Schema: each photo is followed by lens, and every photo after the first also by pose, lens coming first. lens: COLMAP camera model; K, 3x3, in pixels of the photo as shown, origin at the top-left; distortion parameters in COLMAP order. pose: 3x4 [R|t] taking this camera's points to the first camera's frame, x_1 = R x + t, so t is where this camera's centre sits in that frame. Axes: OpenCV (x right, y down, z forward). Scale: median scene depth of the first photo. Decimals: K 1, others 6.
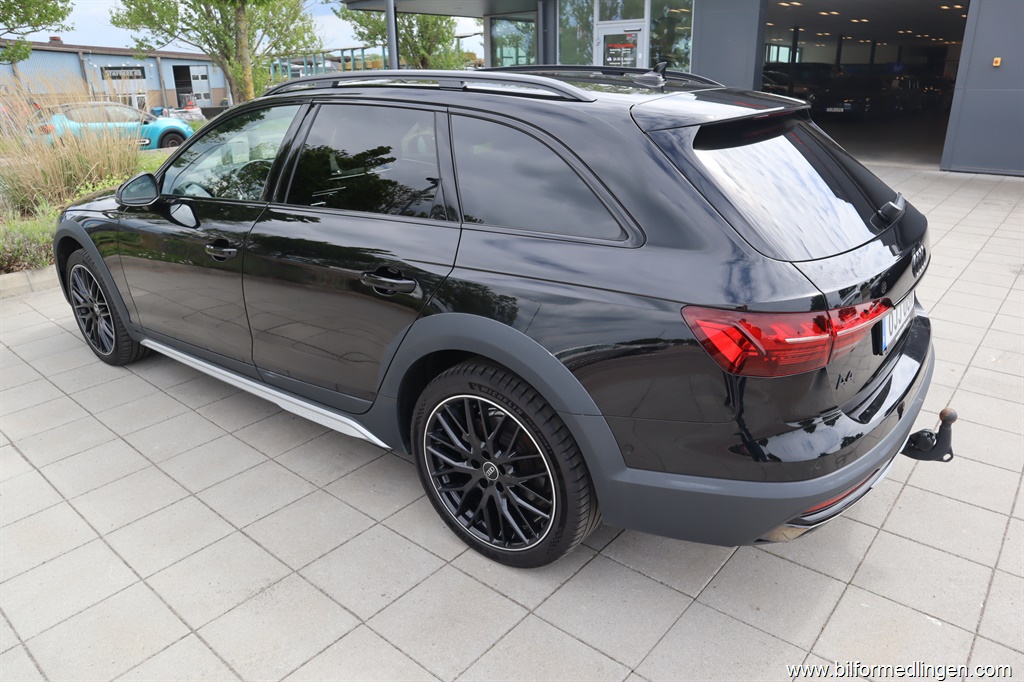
lens RADIAL K [[706.8, 0, 512.0], [0, 706.8, 341.0], [0, 0, 1]] dist [-0.120658, 0.075897]
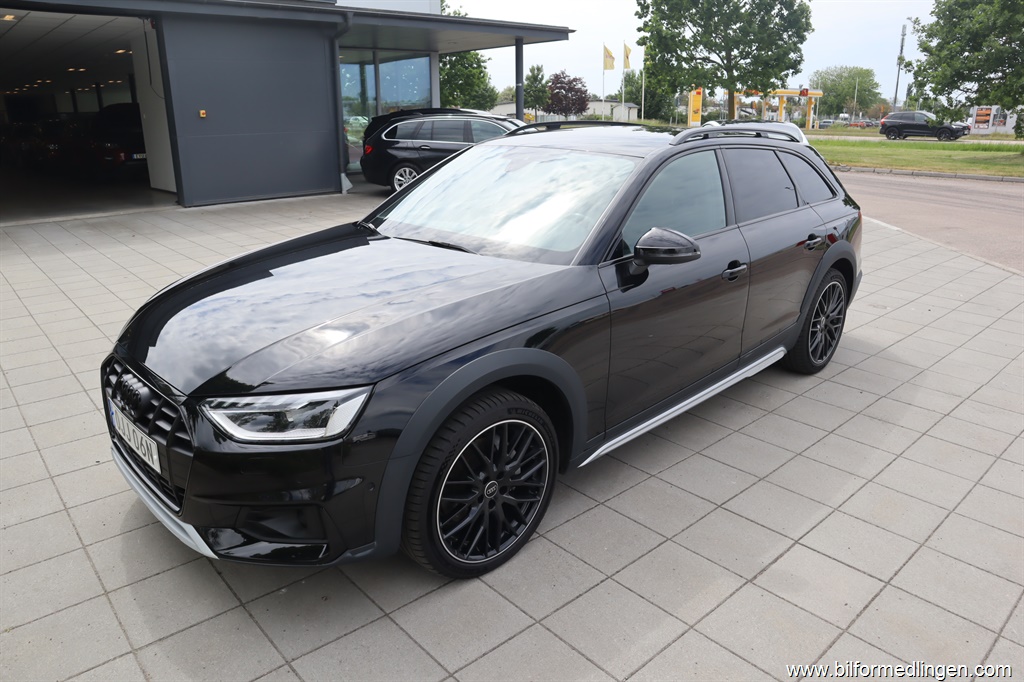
lens RADIAL K [[706.8, 0, 512.0], [0, 706.8, 341.0], [0, 0, 1]] dist [-0.120658, 0.075897]
pose [[0.142755, -0.294717, 0.944861, -1.341563], [0.359145, 0.904998, 0.228022, -0.352767], [-0.922299, 0.306791, 0.235039, 0.903315]]
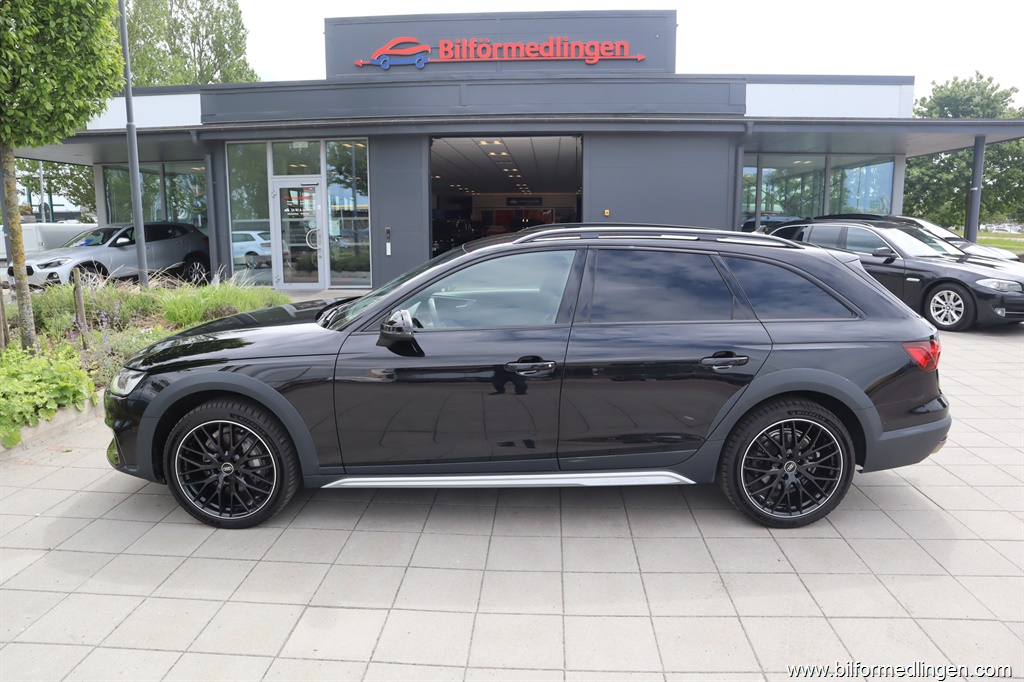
lens RADIAL K [[706.8, 0, 512.0], [0, 706.8, 341.0], [0, 0, 1]] dist [-0.120658, 0.075897]
pose [[0.794972, -0.091389, 0.599723, -0.966679], [0.207791, 0.969808, -0.127656, -0.017986], [-0.569949, 0.226100, 0.789960, 0.025468]]
